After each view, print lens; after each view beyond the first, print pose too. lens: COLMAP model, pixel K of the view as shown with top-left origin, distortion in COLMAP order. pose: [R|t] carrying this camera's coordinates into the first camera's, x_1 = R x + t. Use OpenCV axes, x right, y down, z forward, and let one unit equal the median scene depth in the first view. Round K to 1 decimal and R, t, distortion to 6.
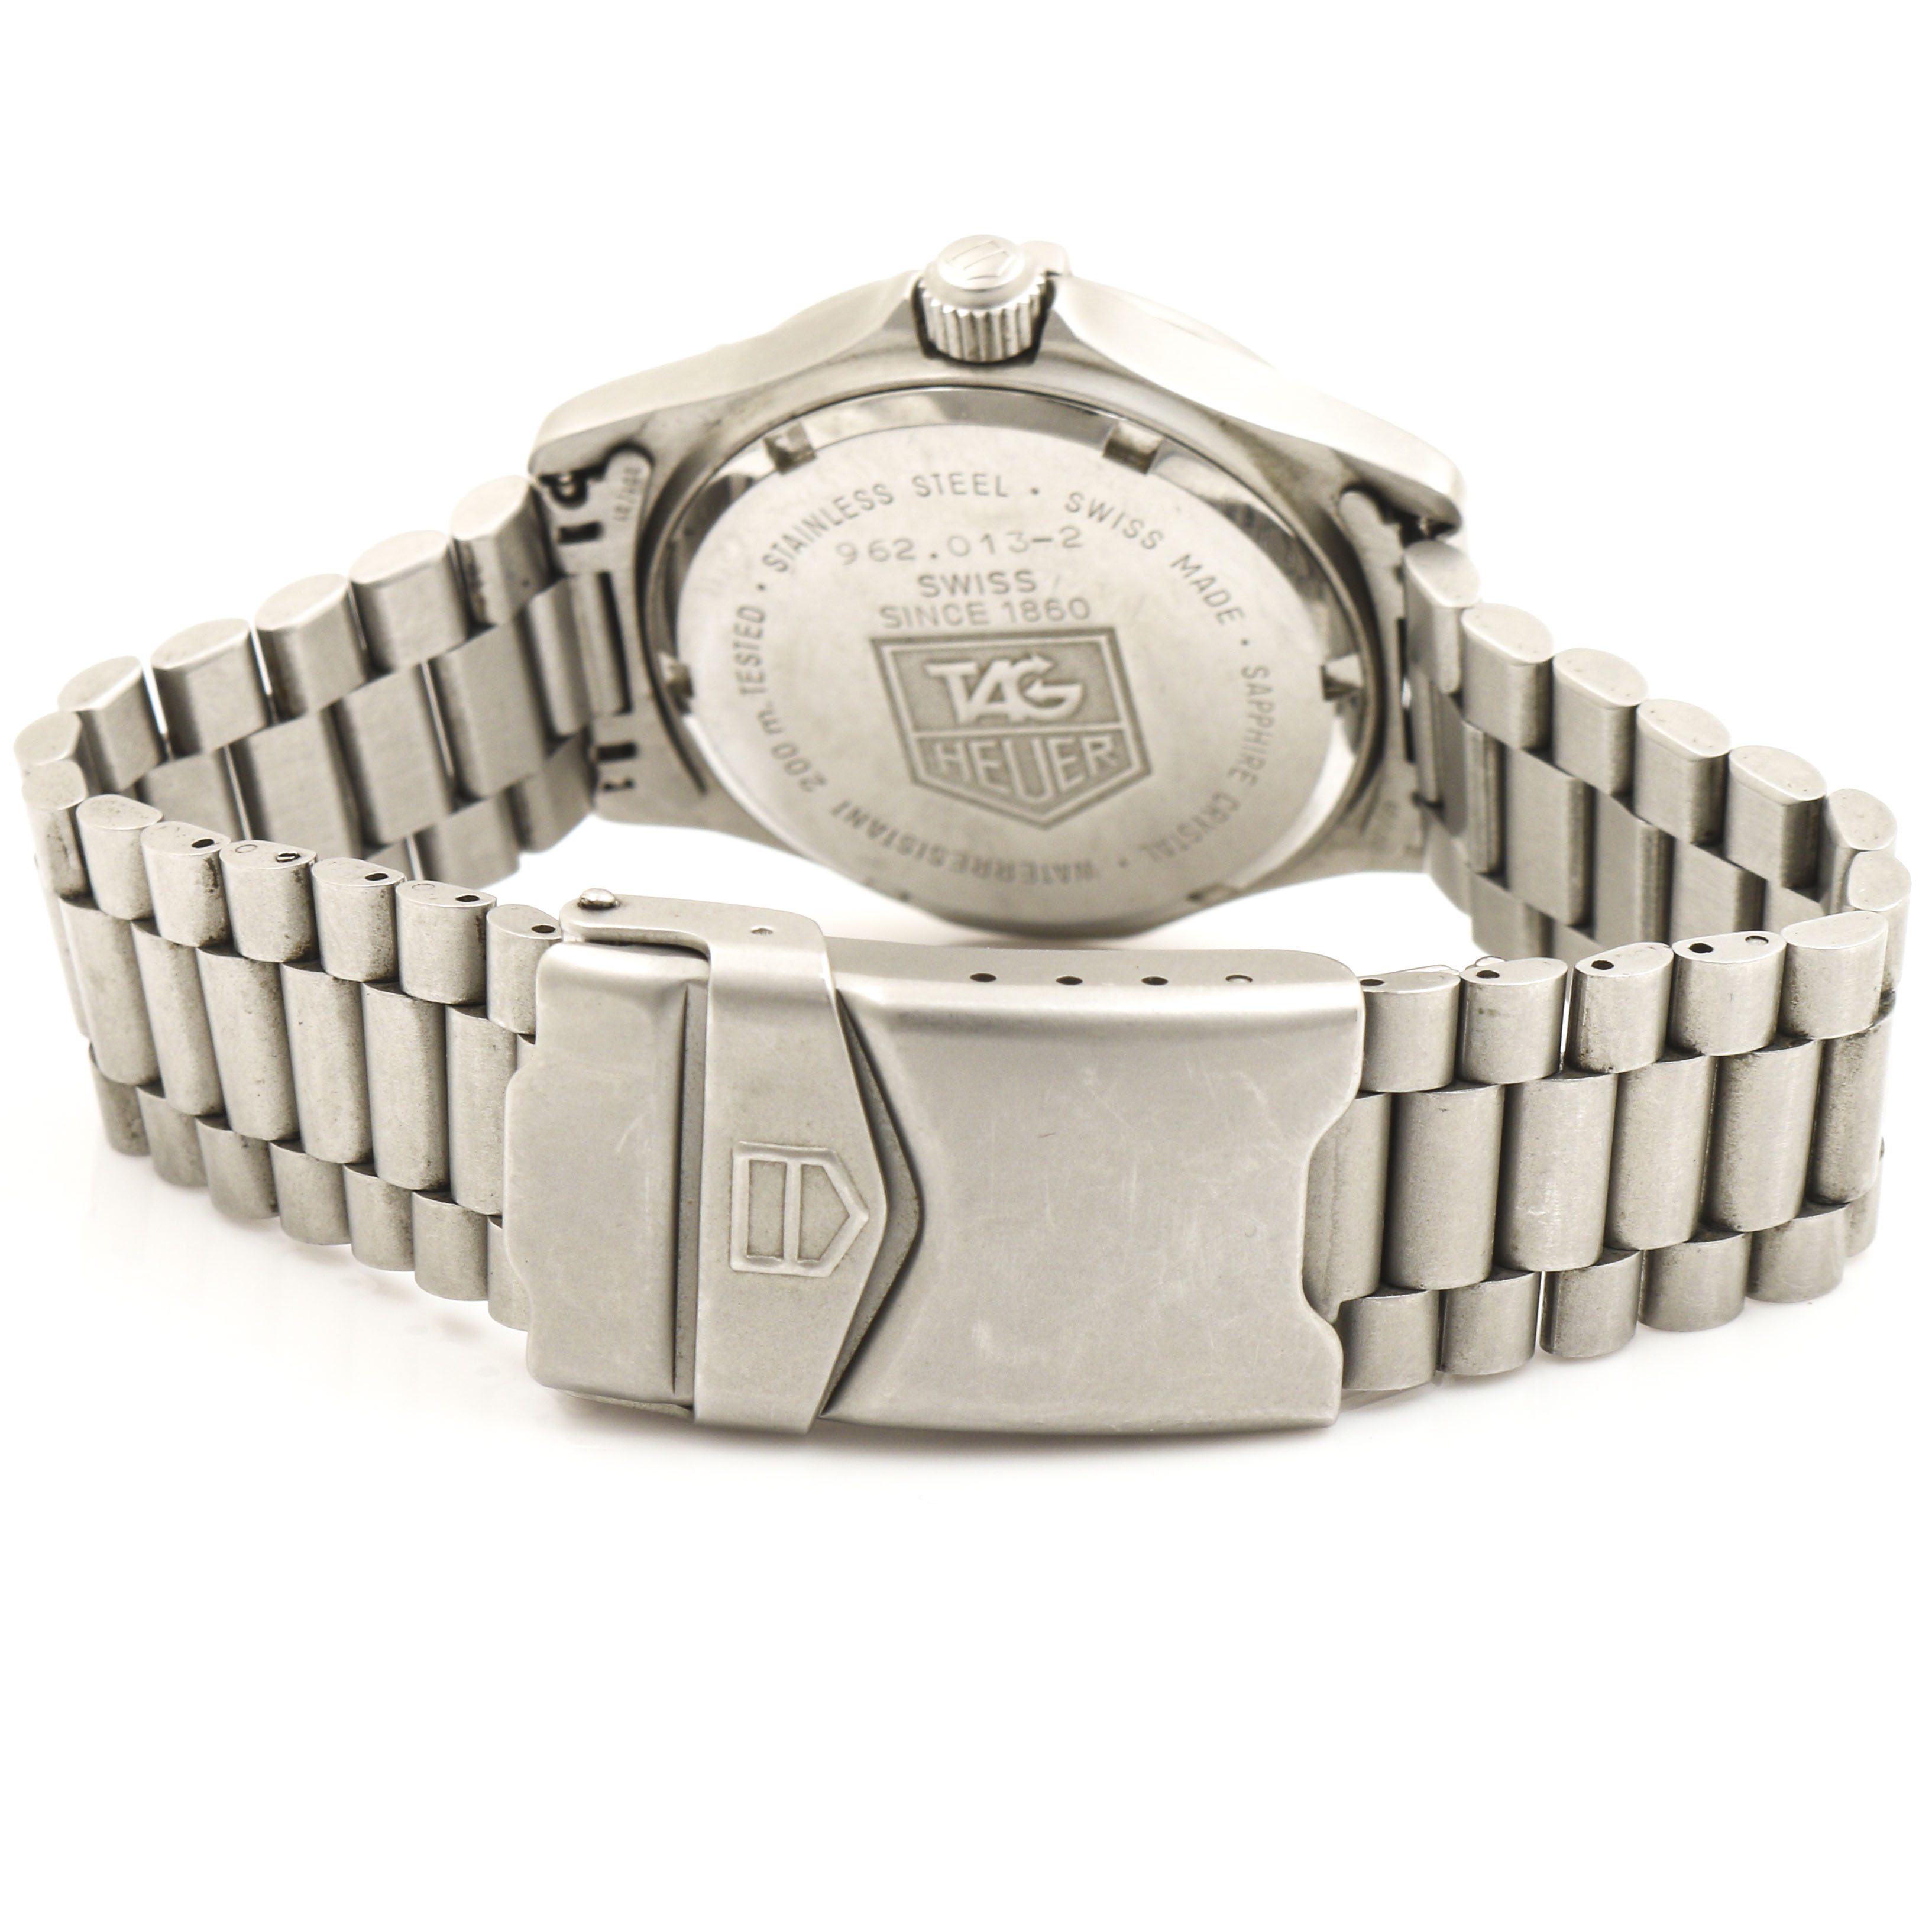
lens RADIAL K [[11478.3, 0, 966.0], [0, 11478.3, 966.0], [0, 0, 1]] dist [0.496933, -23.258121]
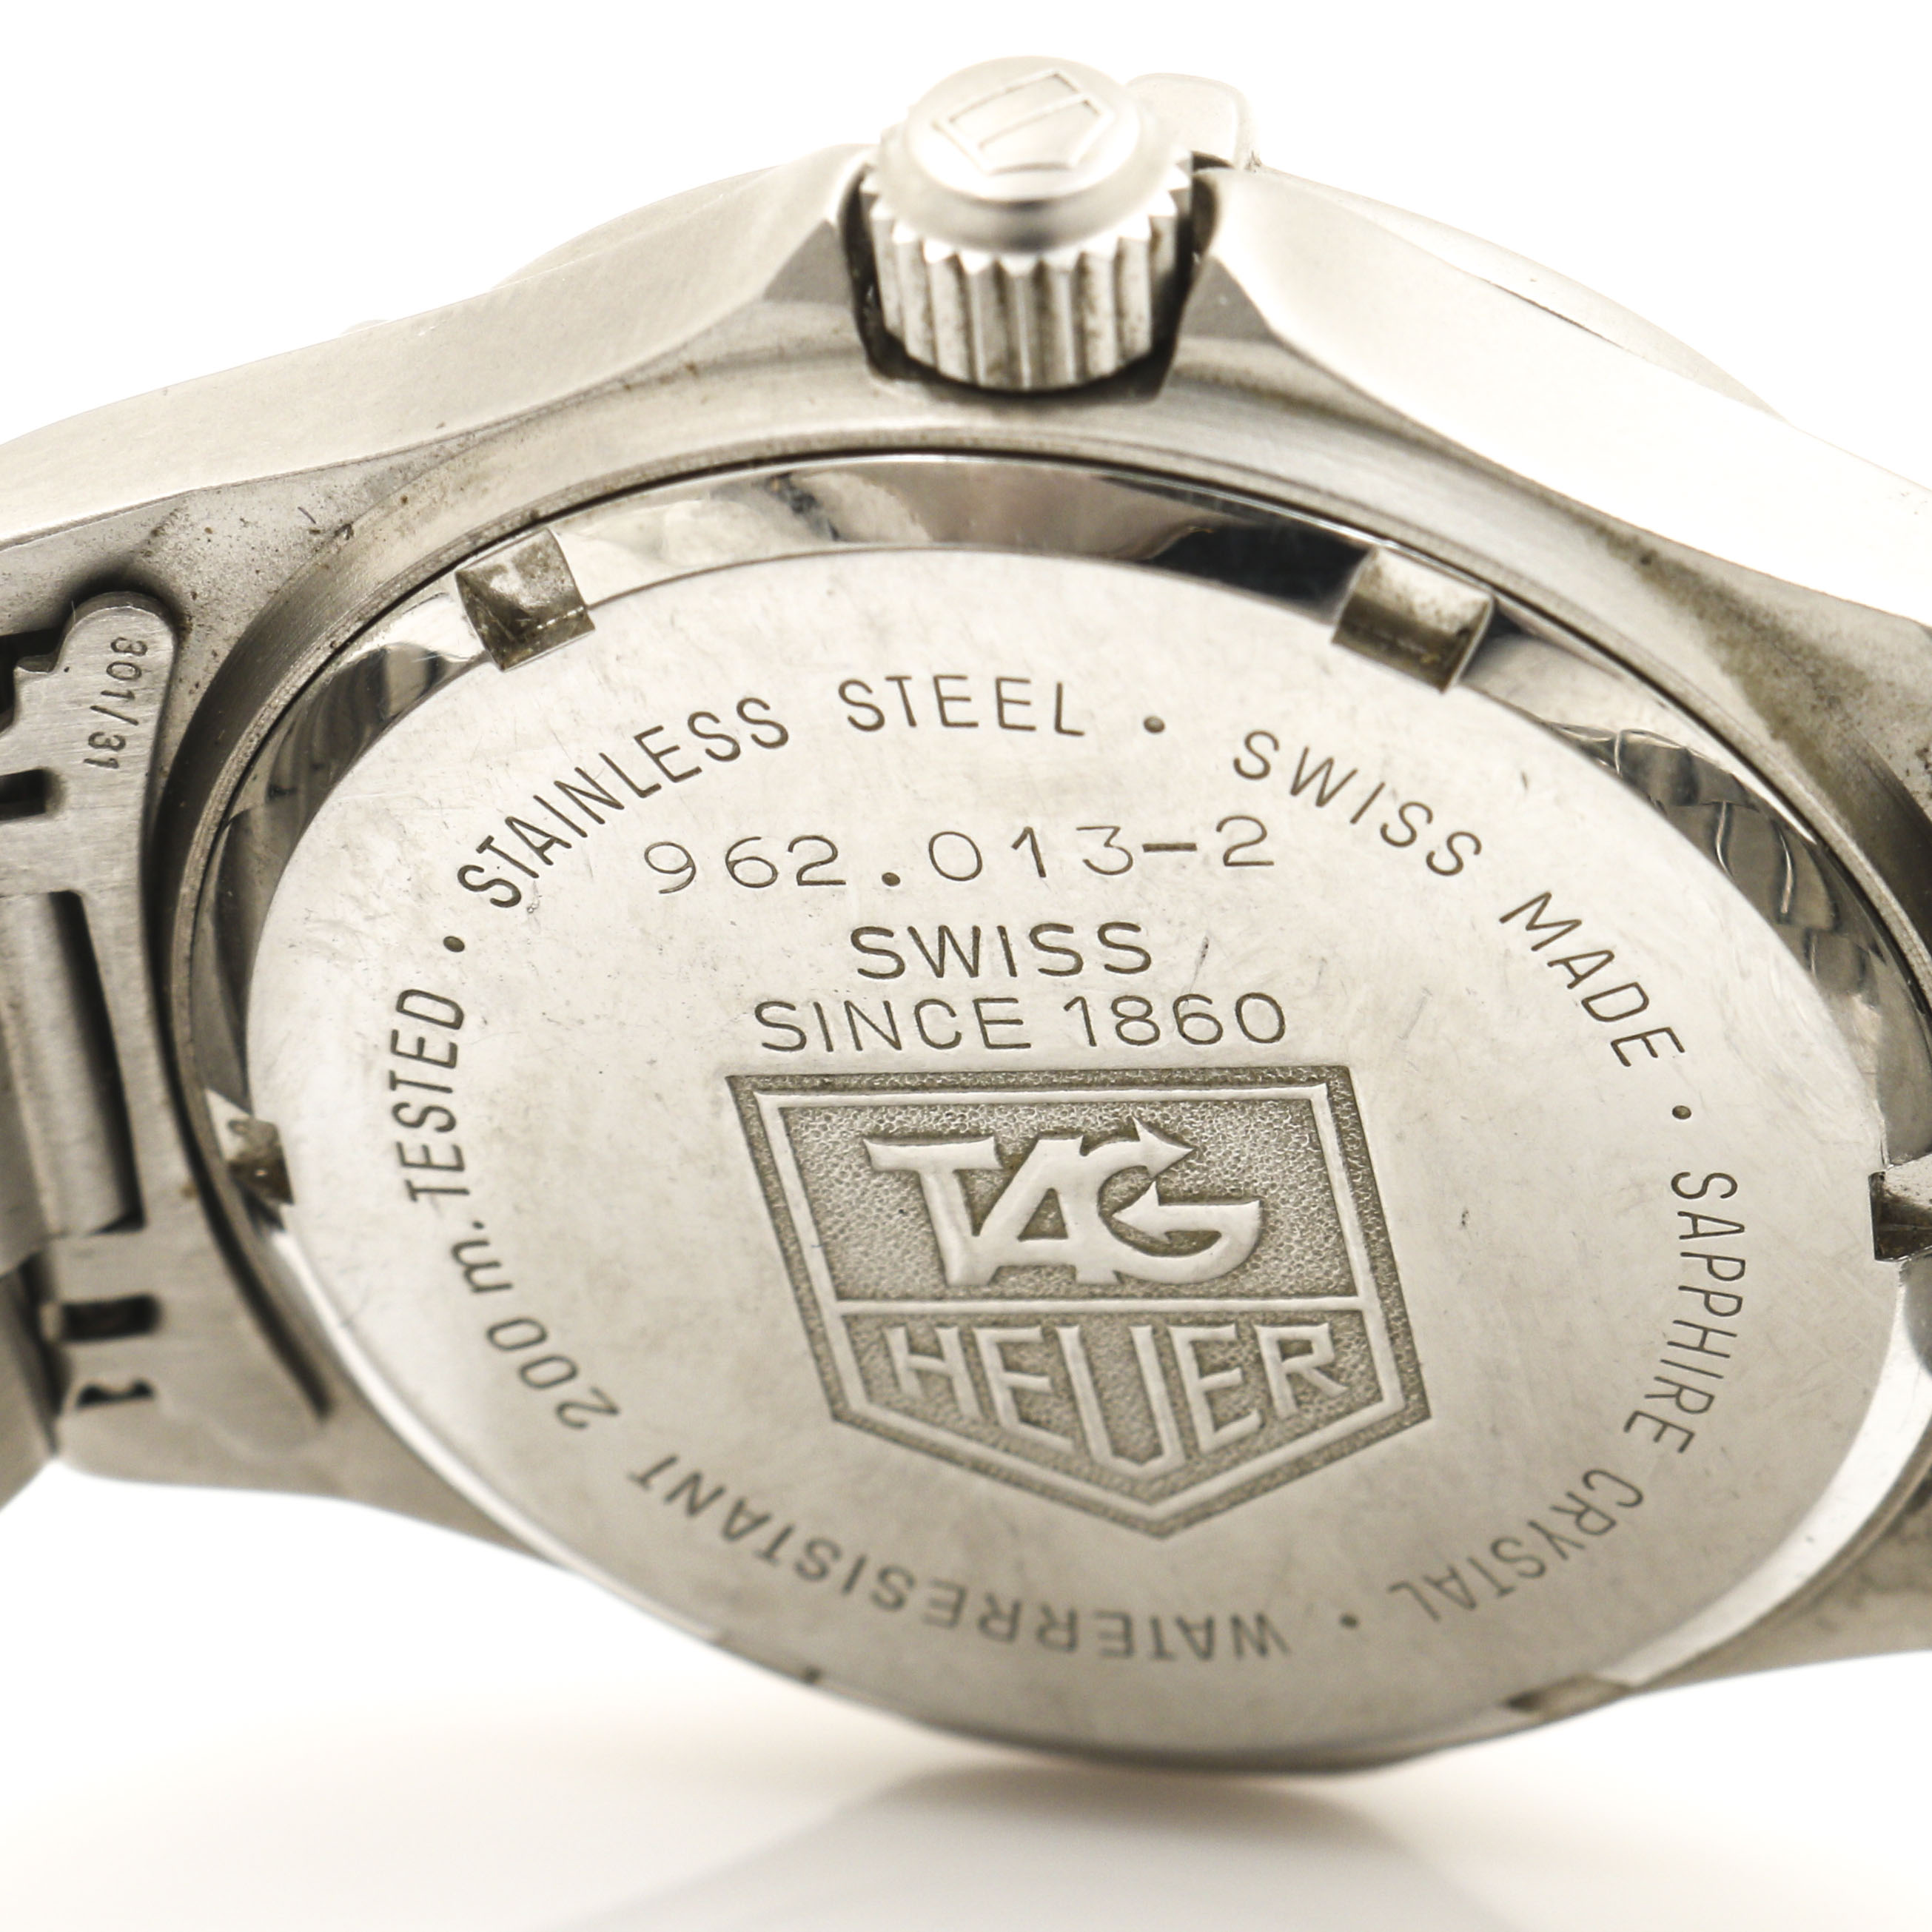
lens RADIAL K [[11478.3, 0, 966.0], [0, 11478.3, 966.0], [0, 0, 1]] dist [0.496933, -23.258121]
pose [[0.999856, 0.016907, -0.001367, 0.000341], [-0.016895, 0.999821, 0.008465, -0.035962], [0.001510, -0.008441, 0.999963, 0.606312]]
